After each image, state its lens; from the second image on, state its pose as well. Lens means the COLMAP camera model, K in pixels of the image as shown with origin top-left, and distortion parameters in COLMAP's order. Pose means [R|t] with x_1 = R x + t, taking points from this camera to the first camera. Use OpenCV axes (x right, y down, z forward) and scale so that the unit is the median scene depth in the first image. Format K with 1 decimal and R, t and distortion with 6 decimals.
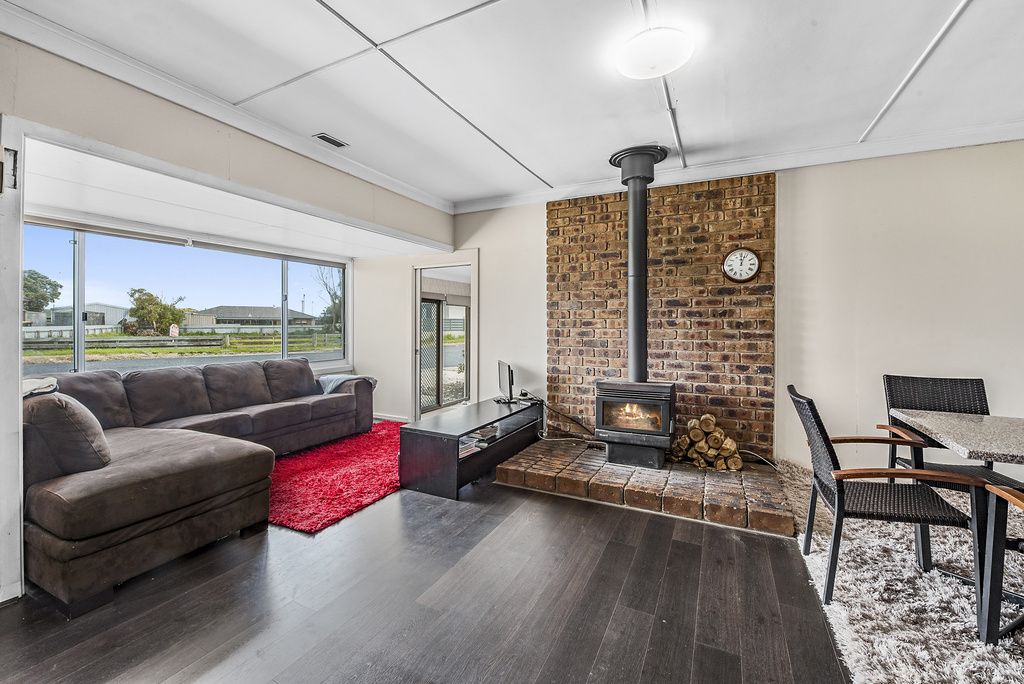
lens RADIAL K [[416.5, 0, 514.9], [0, 416.5, 324.6], [0, 0, 1]] dist [-0.011580, -0.000633]
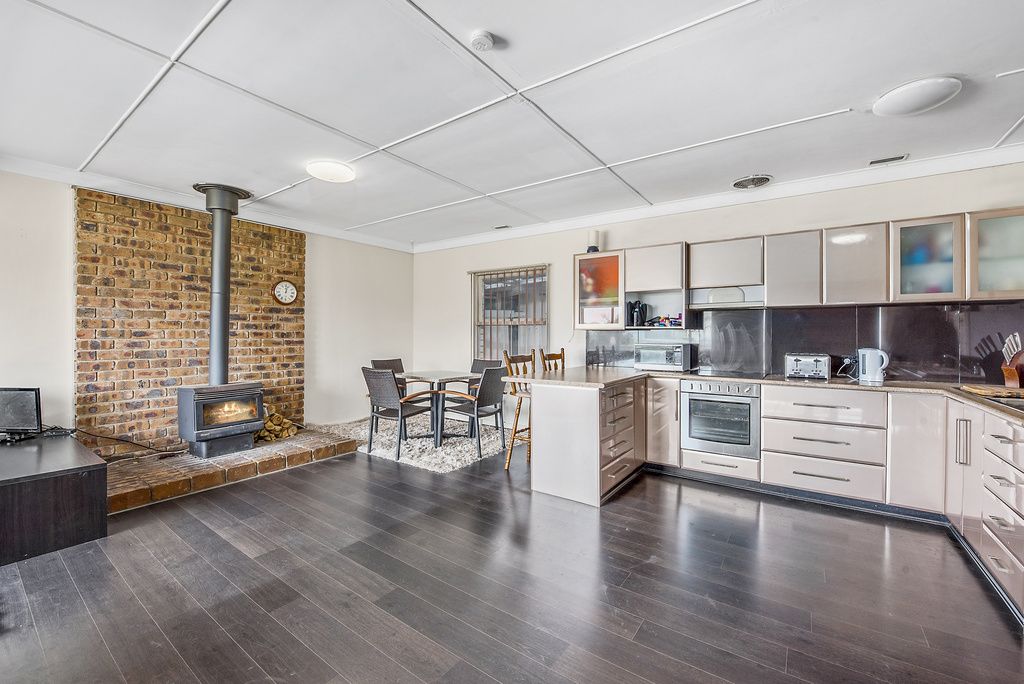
lens RADIAL K [[416.5, 0, 510.3], [0, 416.5, 333.4], [0, 0, 1]] dist [-0.011580, -0.000633]
pose [[0.163948, -0.001151, 0.986468, -0.701696], [-0.004023, 0.999990, 0.001835, -0.009845], [-0.986461, -0.004270, 0.163942, 0.013401]]
